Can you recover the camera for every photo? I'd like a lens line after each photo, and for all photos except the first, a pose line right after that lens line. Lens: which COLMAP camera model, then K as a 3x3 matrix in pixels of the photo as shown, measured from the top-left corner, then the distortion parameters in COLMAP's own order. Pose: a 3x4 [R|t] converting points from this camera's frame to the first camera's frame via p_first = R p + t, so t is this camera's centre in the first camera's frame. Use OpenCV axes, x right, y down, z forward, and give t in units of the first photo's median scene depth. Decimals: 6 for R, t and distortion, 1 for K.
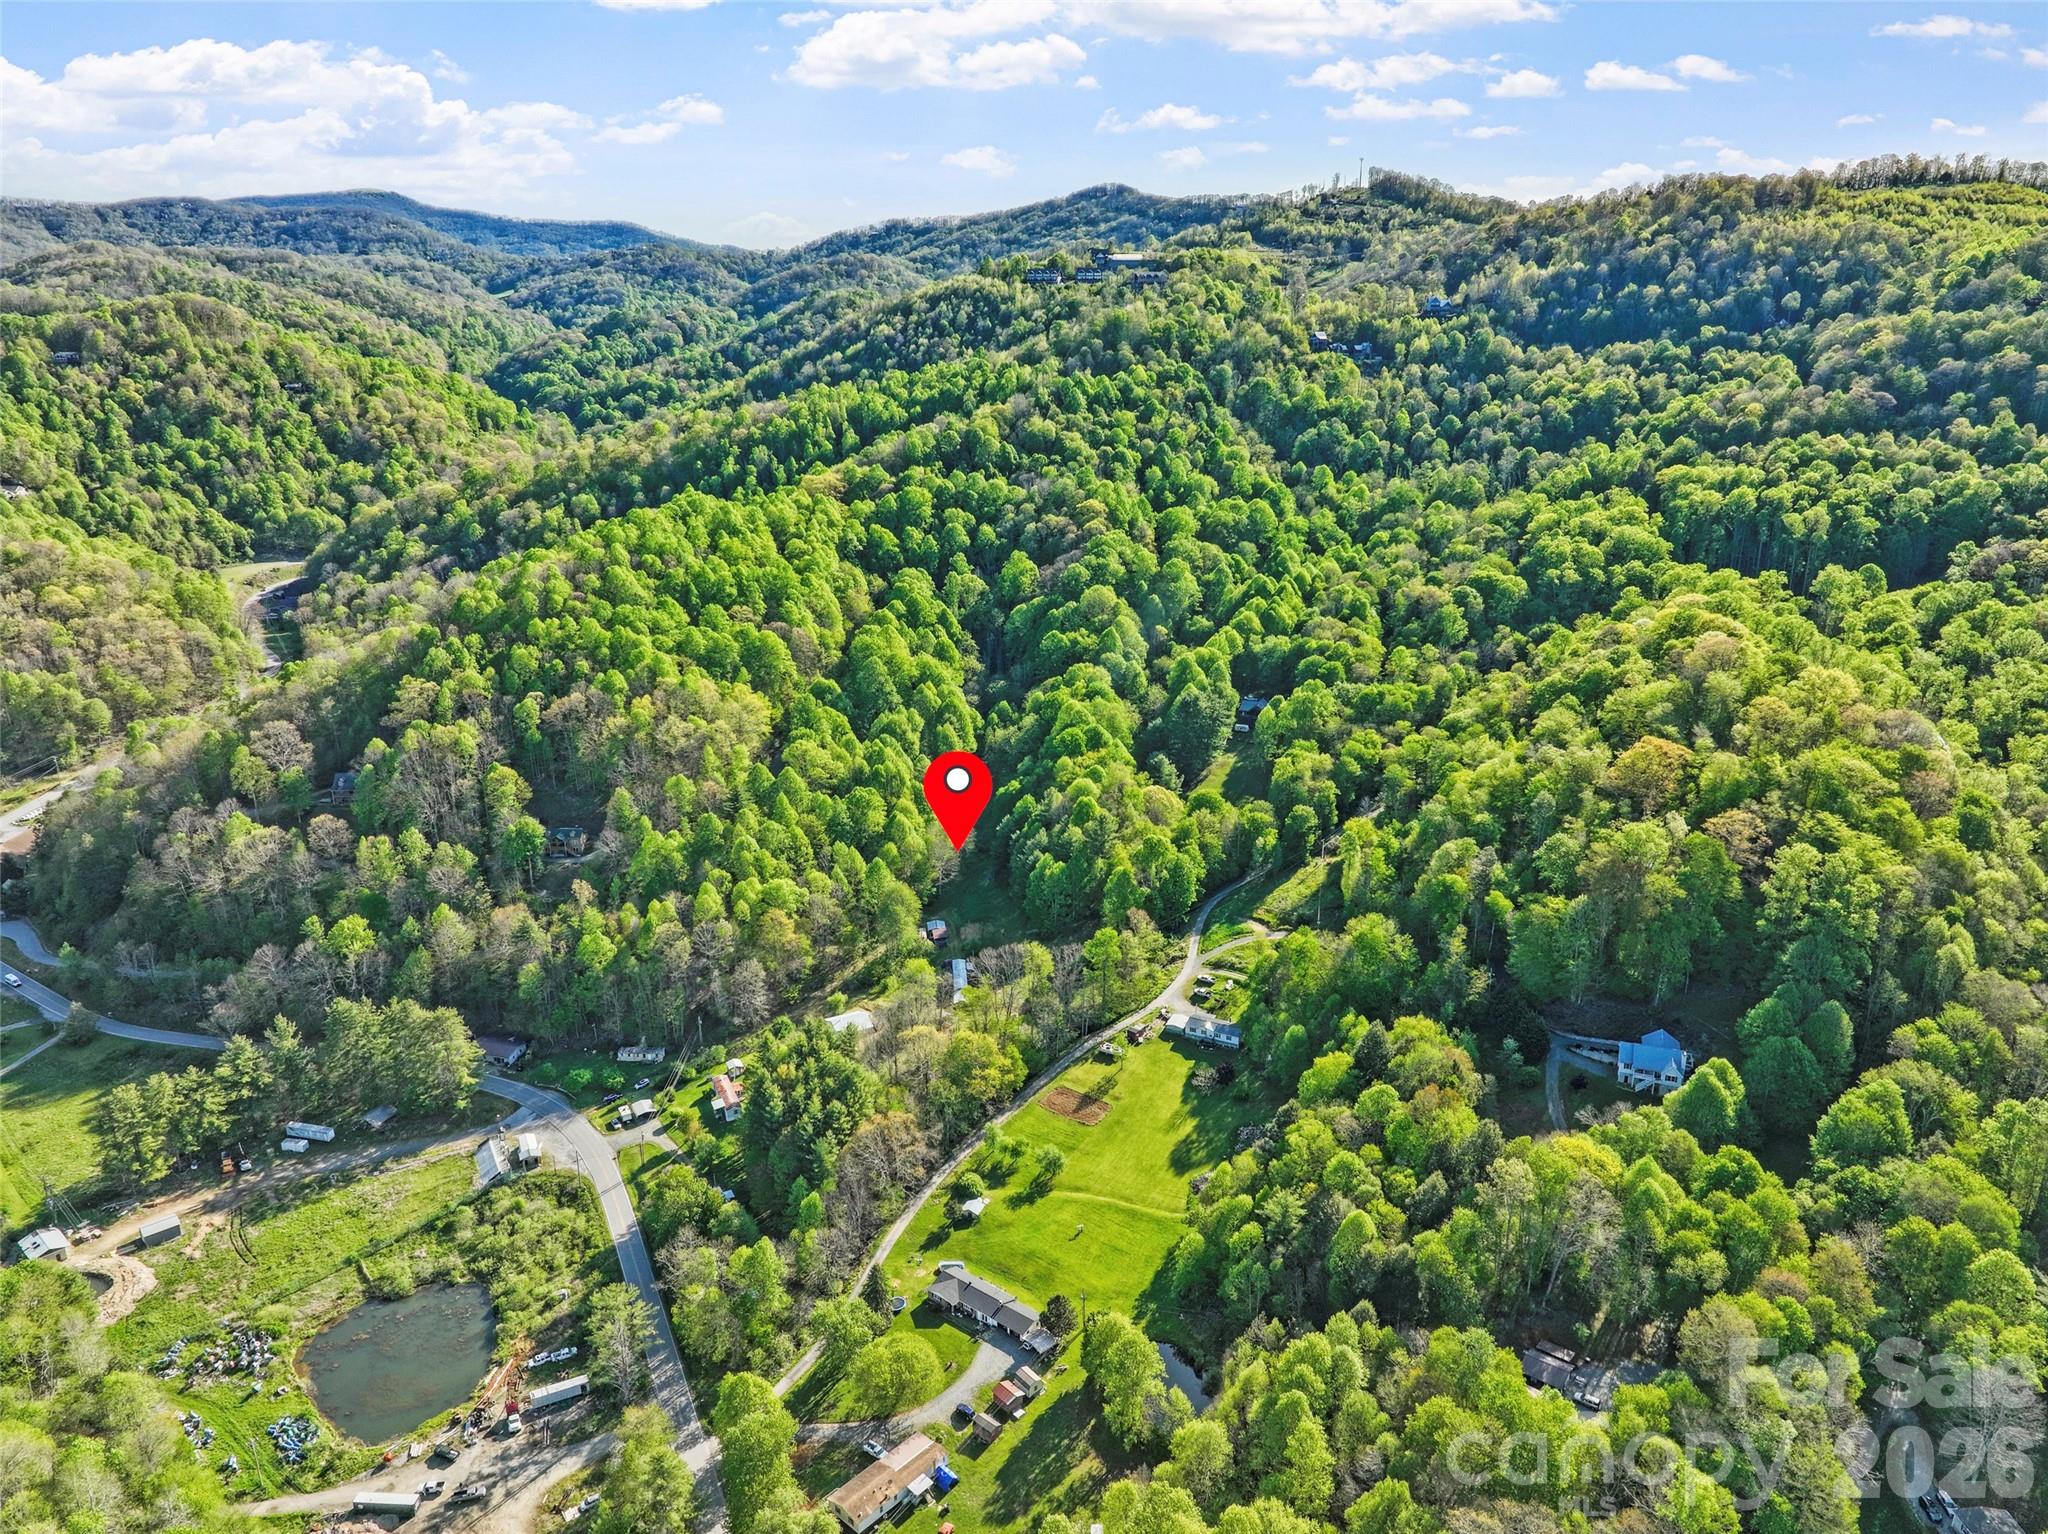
lens RADIAL K [[1443.2, 0, 1028.4], [0, 1443.2, 765.4], [0, 0, 1]] dist [0.002953, 0.010213]
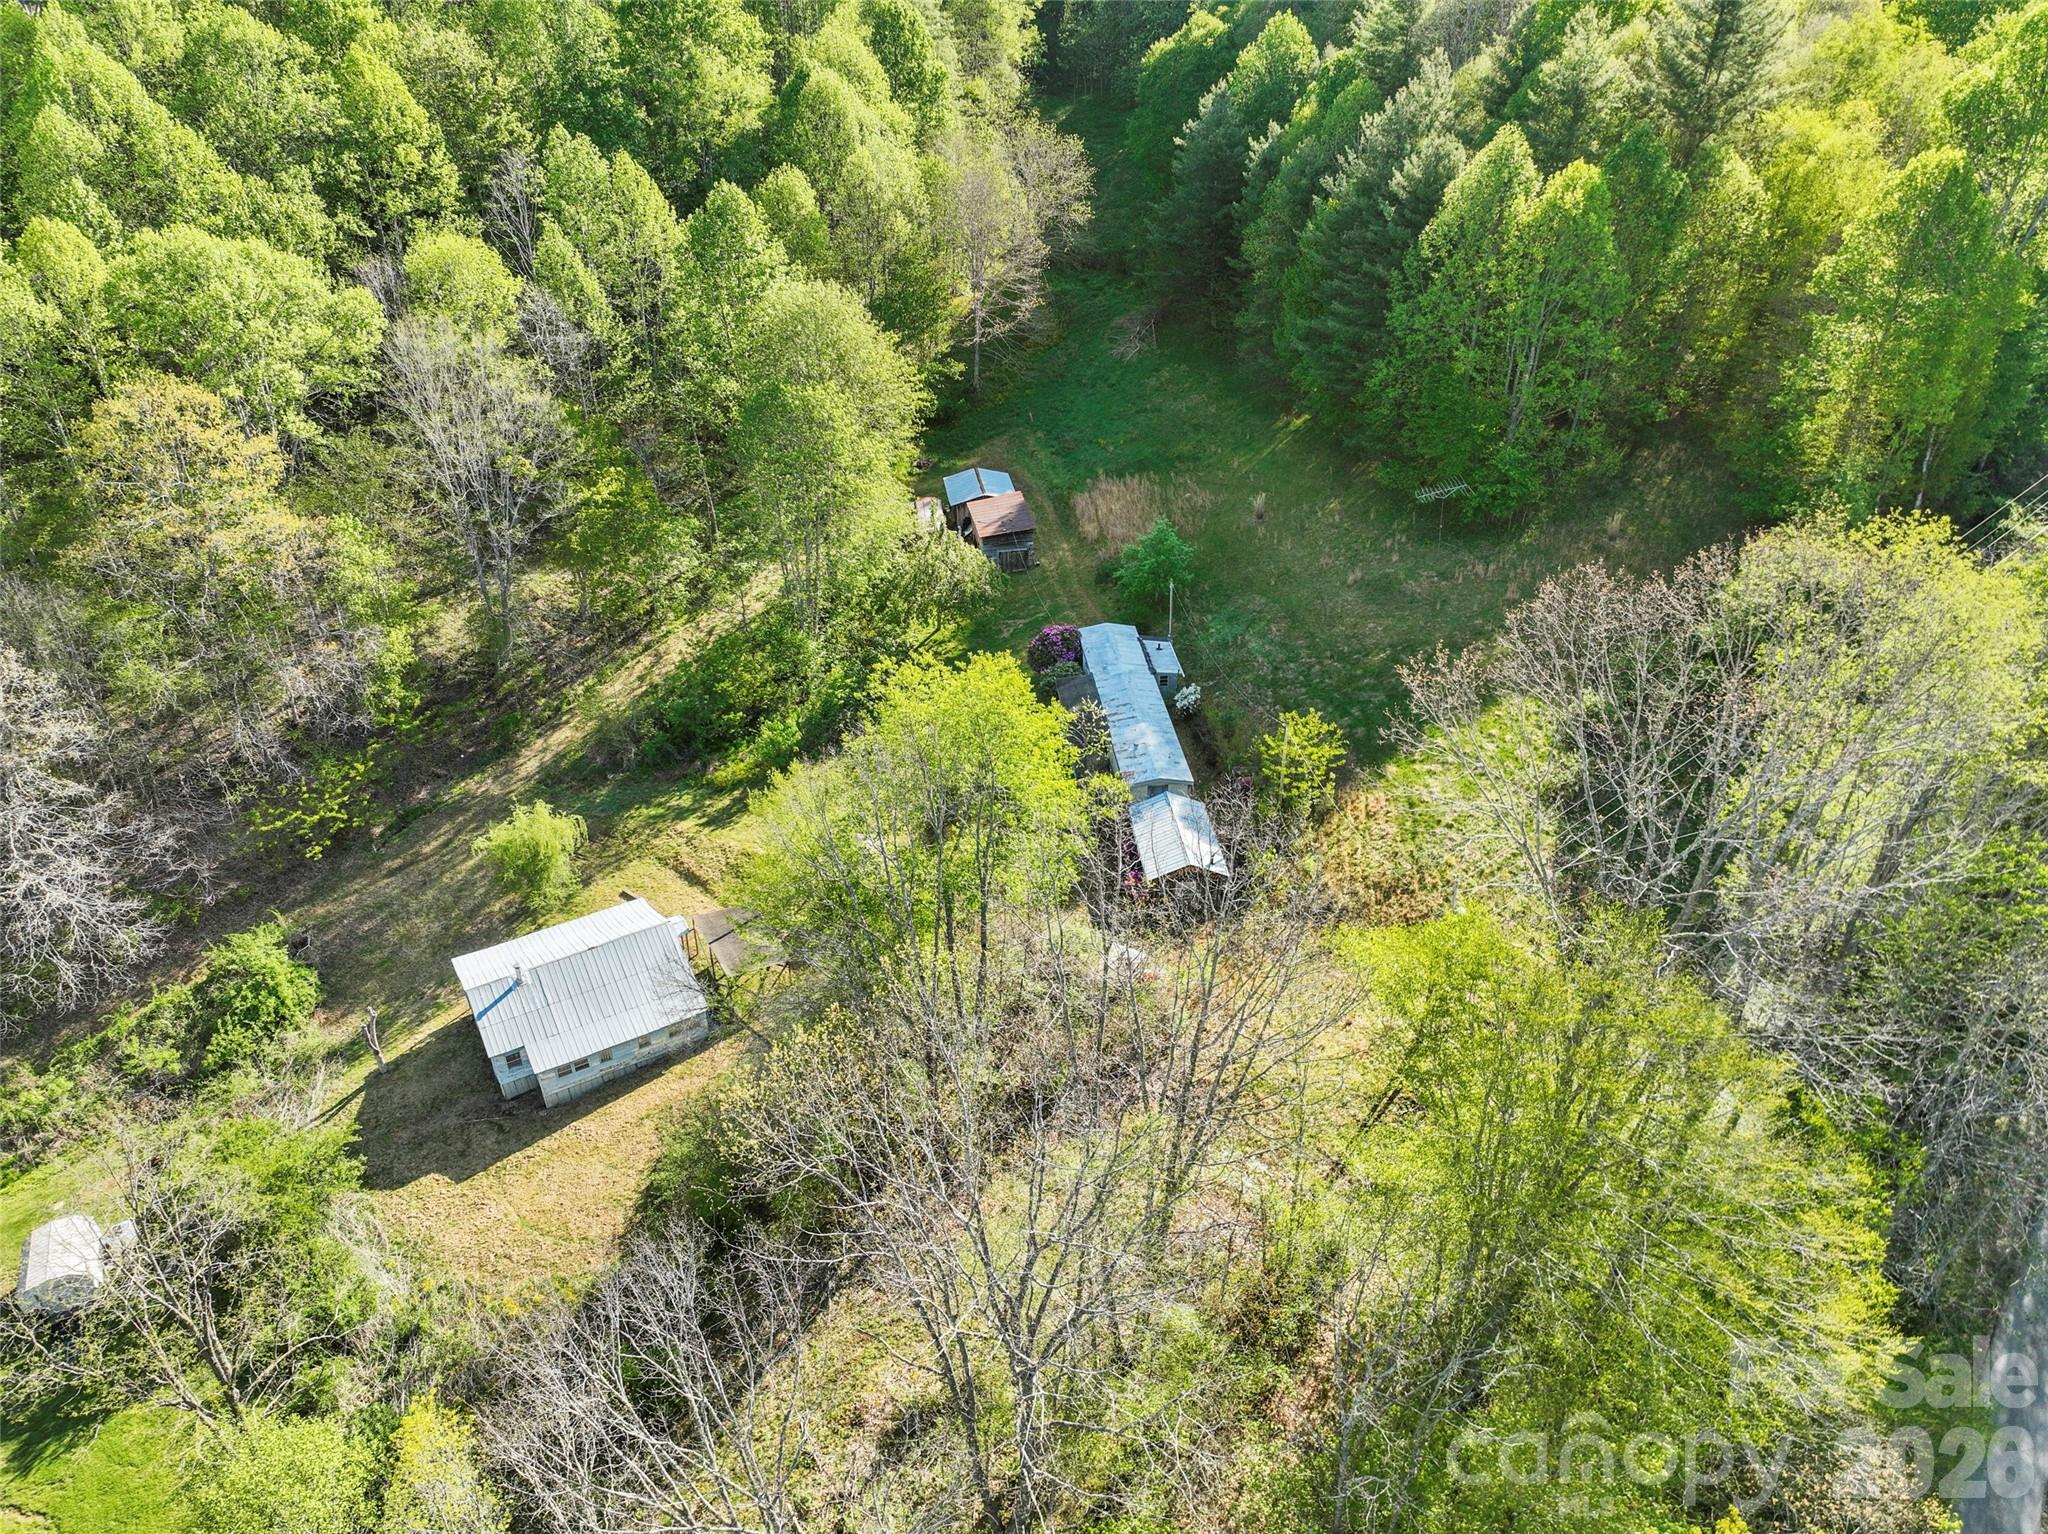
lens RADIAL K [[1443.2, 0, 1028.4], [0, 1443.2, 765.4], [0, 0, 1]] dist [0.002953, 0.010213]
pose [[0.999515, -0.015731, 0.026860, -0.046281], [0.008365, 0.966907, 0.254994, 0.068379], [-0.029982, -0.254645, 0.966570, 0.541881]]
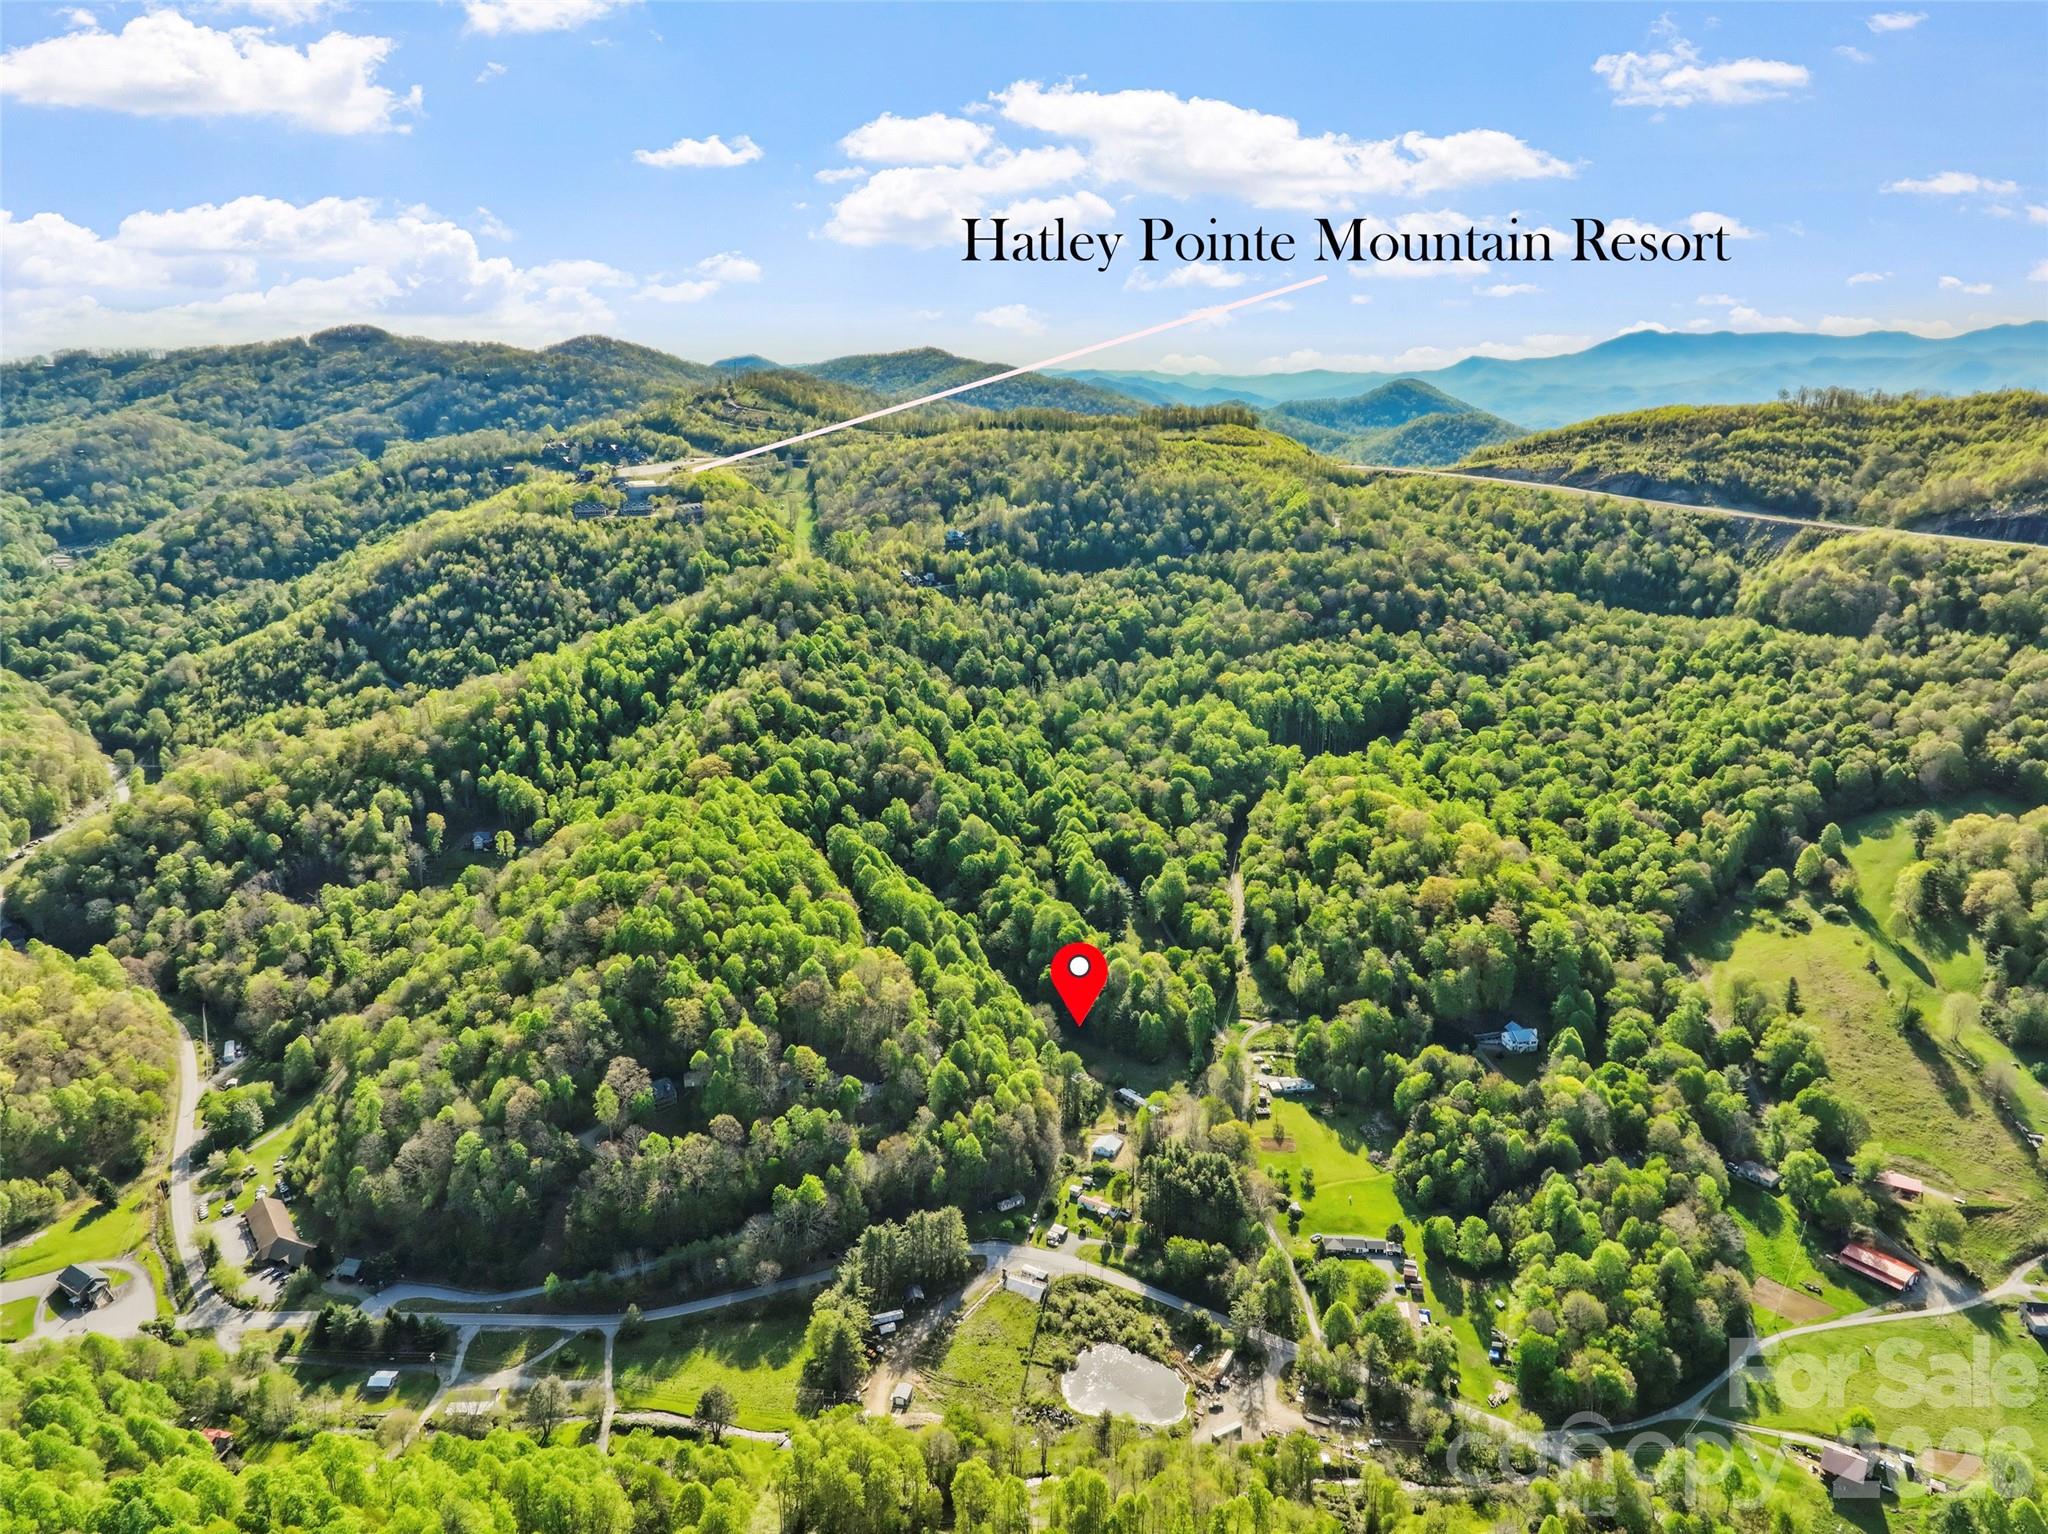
lens RADIAL K [[1443.2, 0, 1028.4], [0, 1443.2, 765.4], [0, 0, 1]] dist [0.002953, 0.010213]
pose [[0.825723, -0.155549, 0.542205, -0.662115], [0.175728, 0.984328, 0.014770, -0.183259], [-0.536005, 0.083085, 0.840117, -0.228842]]
